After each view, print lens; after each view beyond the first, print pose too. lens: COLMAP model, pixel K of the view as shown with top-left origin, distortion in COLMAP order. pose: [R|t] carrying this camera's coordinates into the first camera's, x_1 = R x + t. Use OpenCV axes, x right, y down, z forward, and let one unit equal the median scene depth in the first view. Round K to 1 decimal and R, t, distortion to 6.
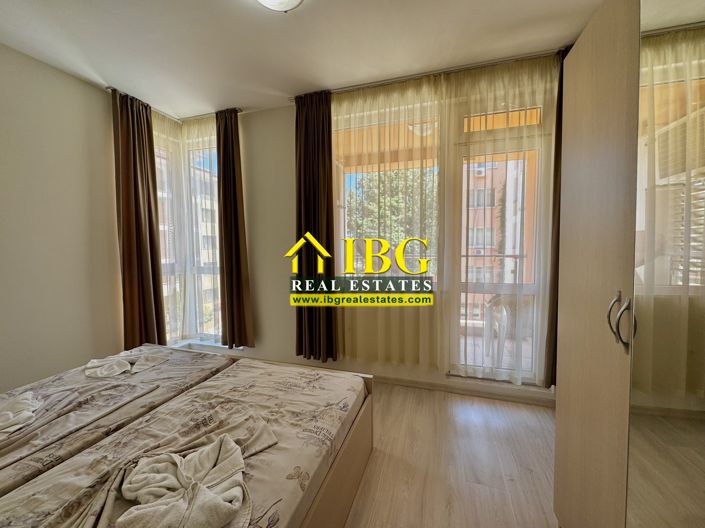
lens RADIAL K [[282.0, 0, 353.7], [0, 282.0, 263.3], [0, 0, 1]] dist [-0.002092, -0.000159]
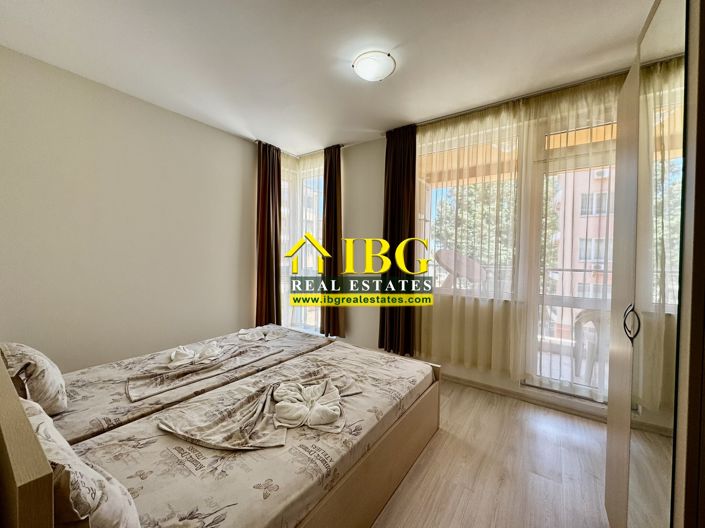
lens RADIAL K [[282.0, 0, 353.7], [0, 282.0, 263.3], [0, 0, 1]] dist [-0.002092, -0.000159]
pose [[0.952891, 0.032577, -0.301558, 0.061570], [-0.042423, 0.998757, -0.026155, 0.015156], [0.300331, 0.037716, 0.953089, -0.249512]]
